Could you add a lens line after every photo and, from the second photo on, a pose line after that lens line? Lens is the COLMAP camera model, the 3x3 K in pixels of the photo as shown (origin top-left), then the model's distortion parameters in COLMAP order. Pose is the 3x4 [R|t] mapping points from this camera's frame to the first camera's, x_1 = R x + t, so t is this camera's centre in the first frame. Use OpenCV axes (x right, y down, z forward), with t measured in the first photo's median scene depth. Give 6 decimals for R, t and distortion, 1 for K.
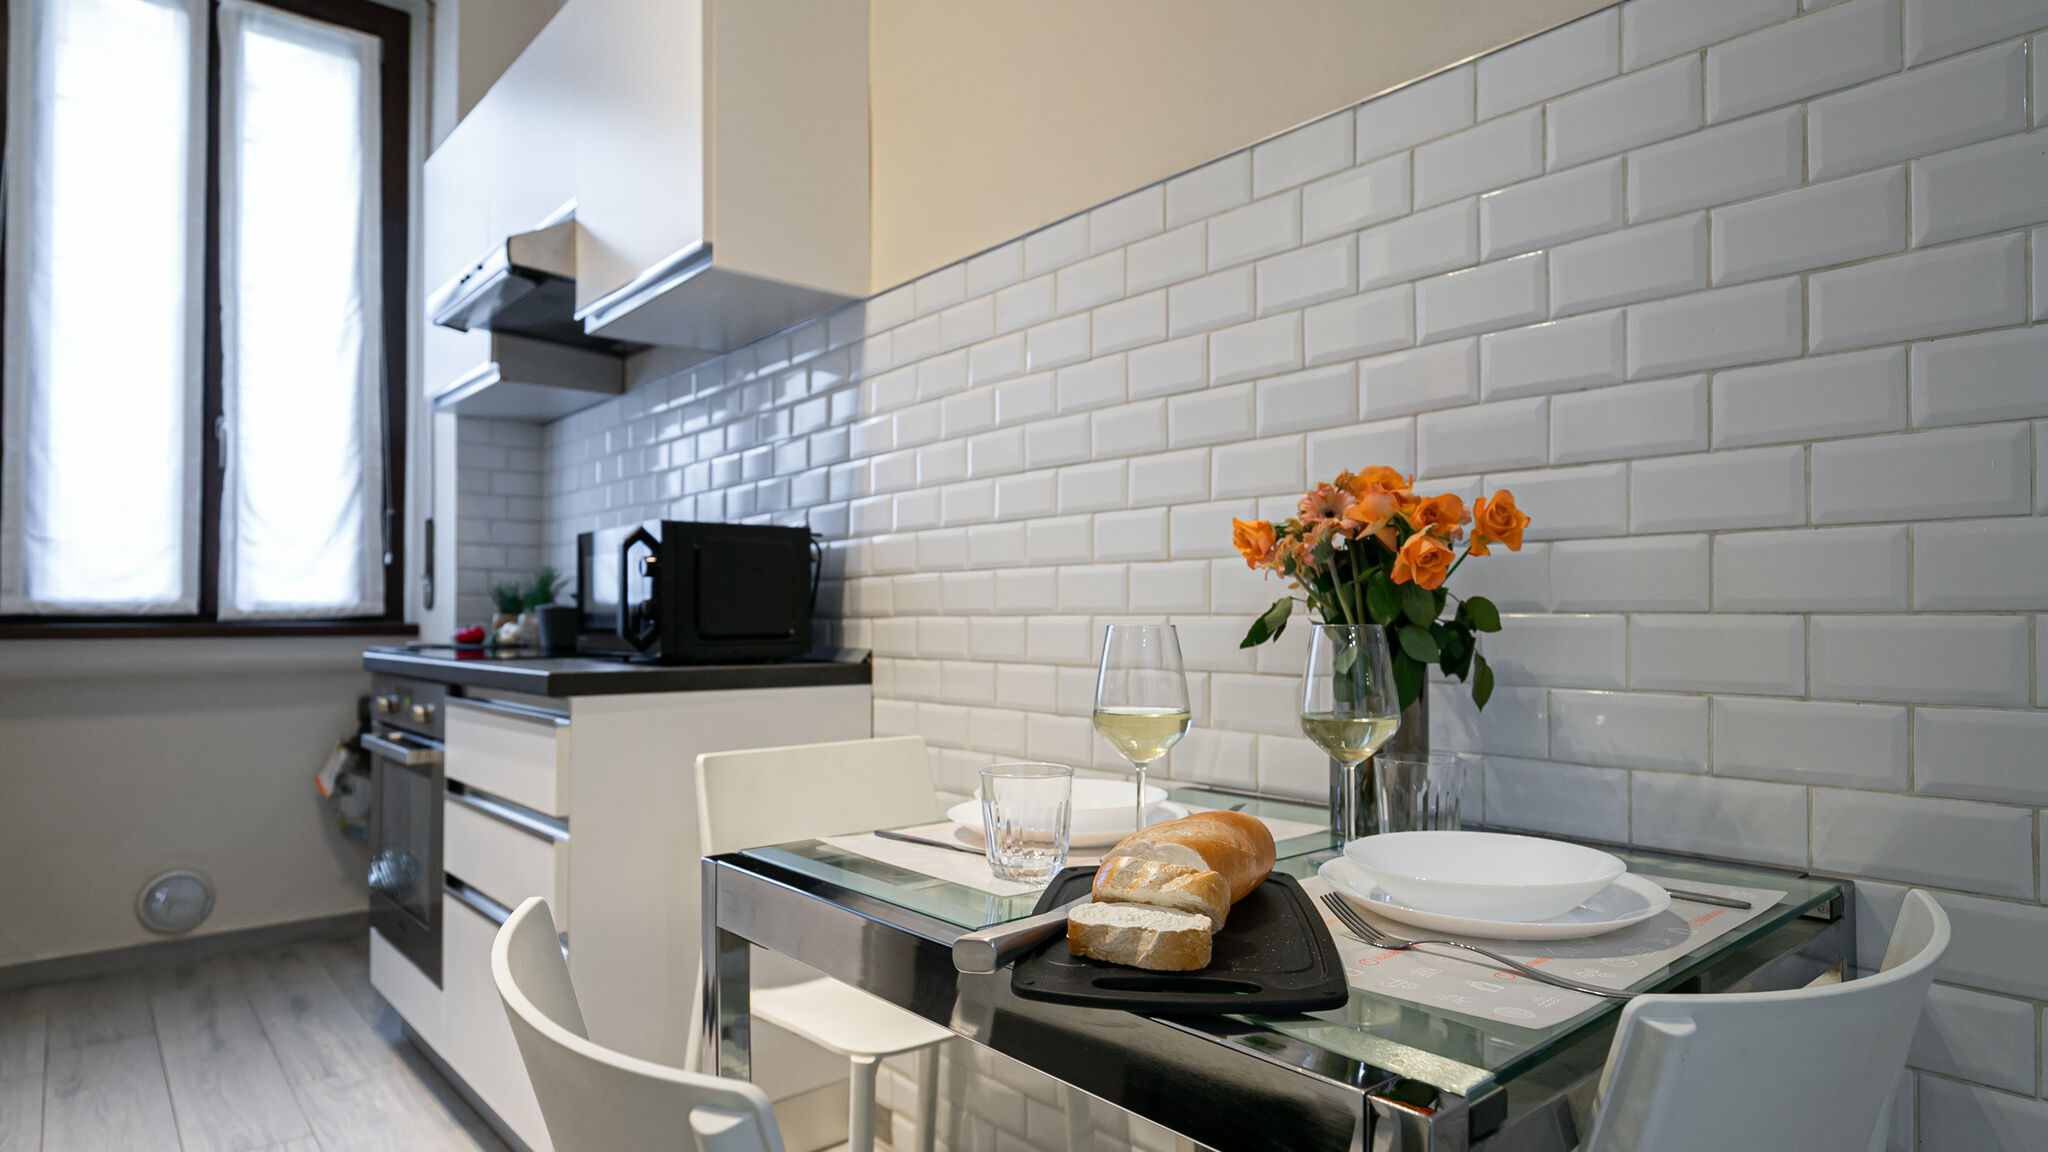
lens RADIAL K [[1159.8, 0, 1066.8], [0, 1159.8, 594.5], [0, 0, 1]] dist [-0.018777, 0.007850]
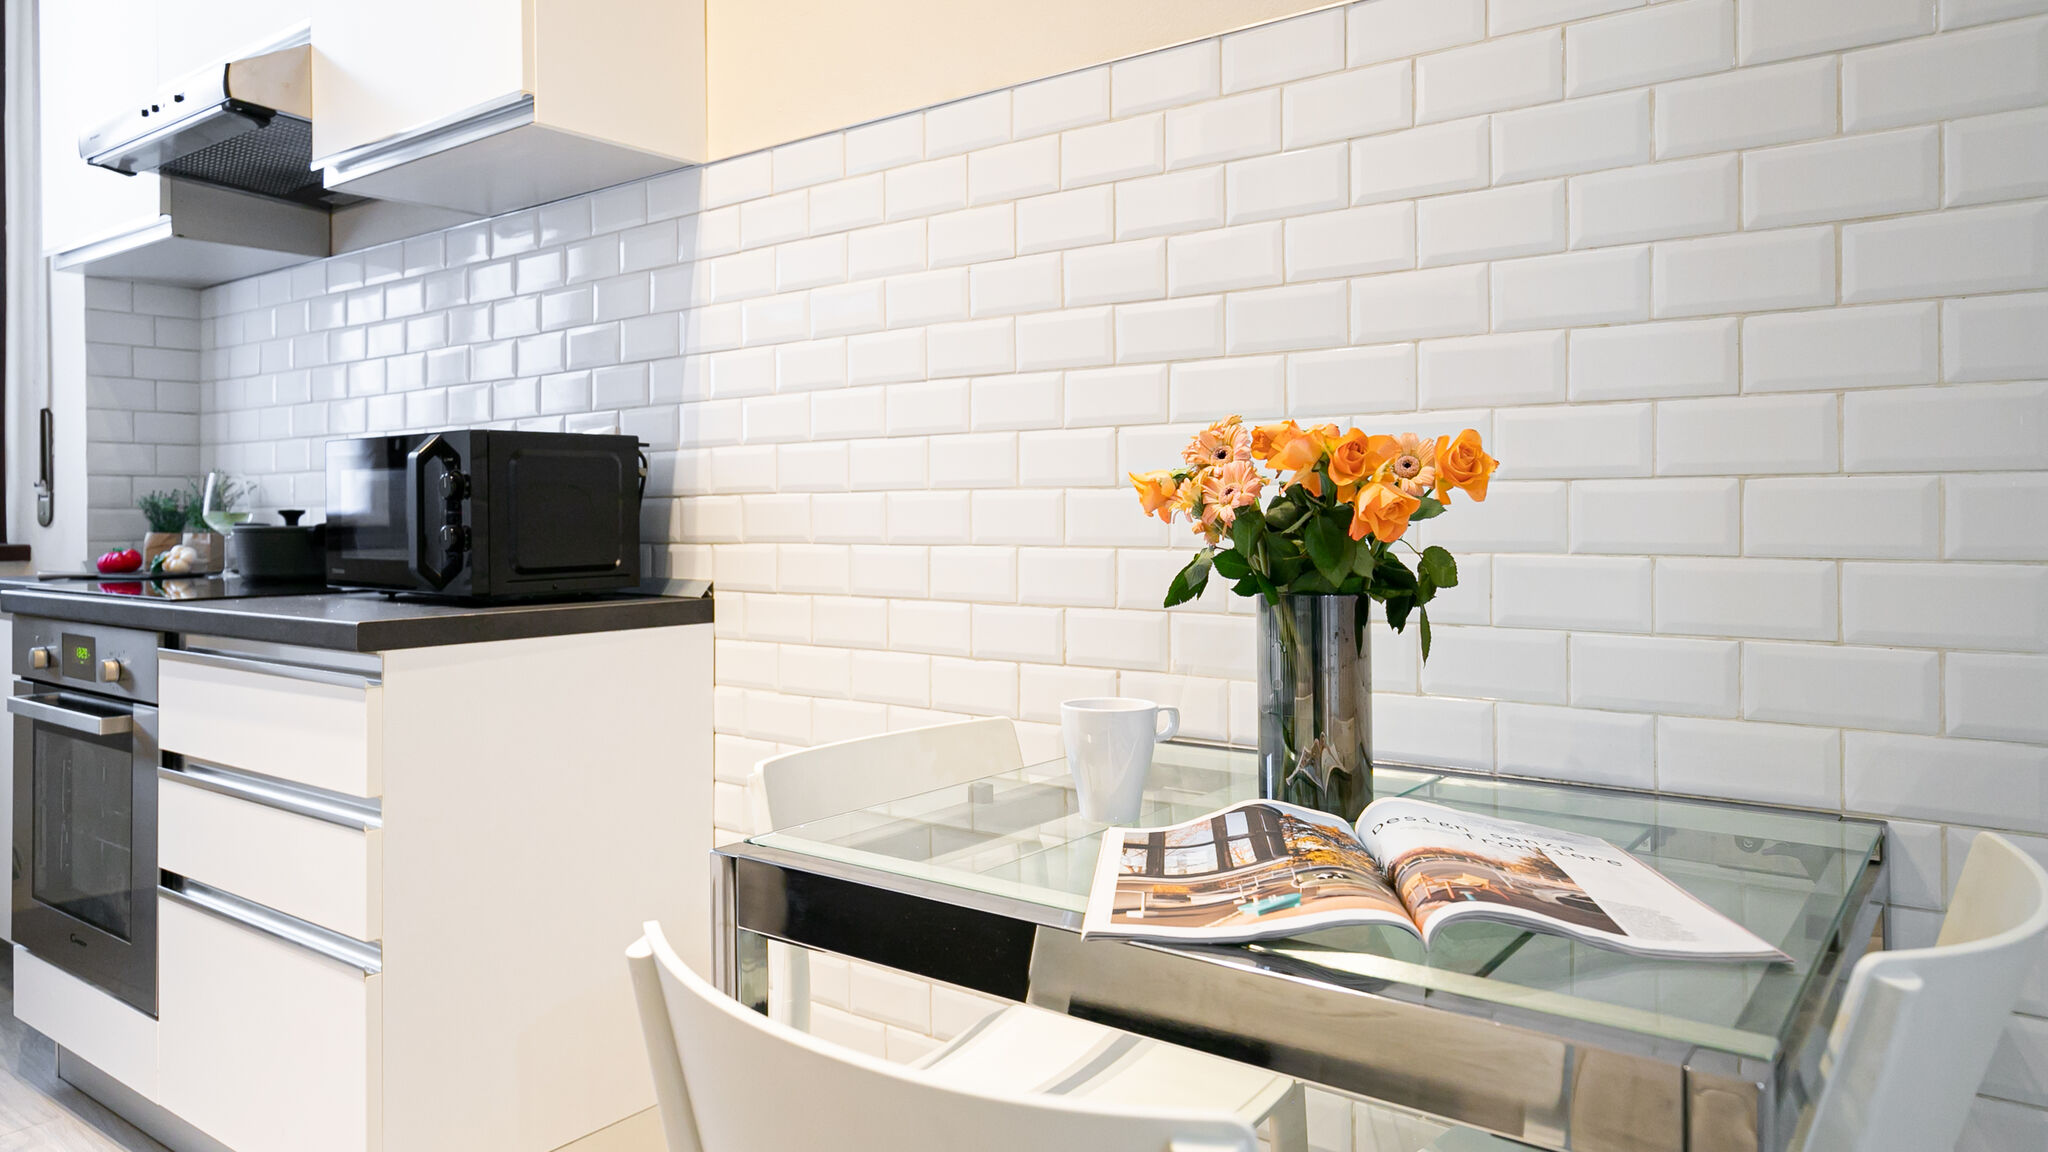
lens RADIAL K [[1381.5, 0, 1003.0], [0, 1381.5, 495.4], [0, 0, 1]] dist [-0.006602, 0.001215]
pose [[0.983992, -0.002127, 0.178203, -0.171709], [0.000598, 0.999963, 0.008635, -0.029340], [-0.178214, -0.008390, 0.983956, -0.036012]]
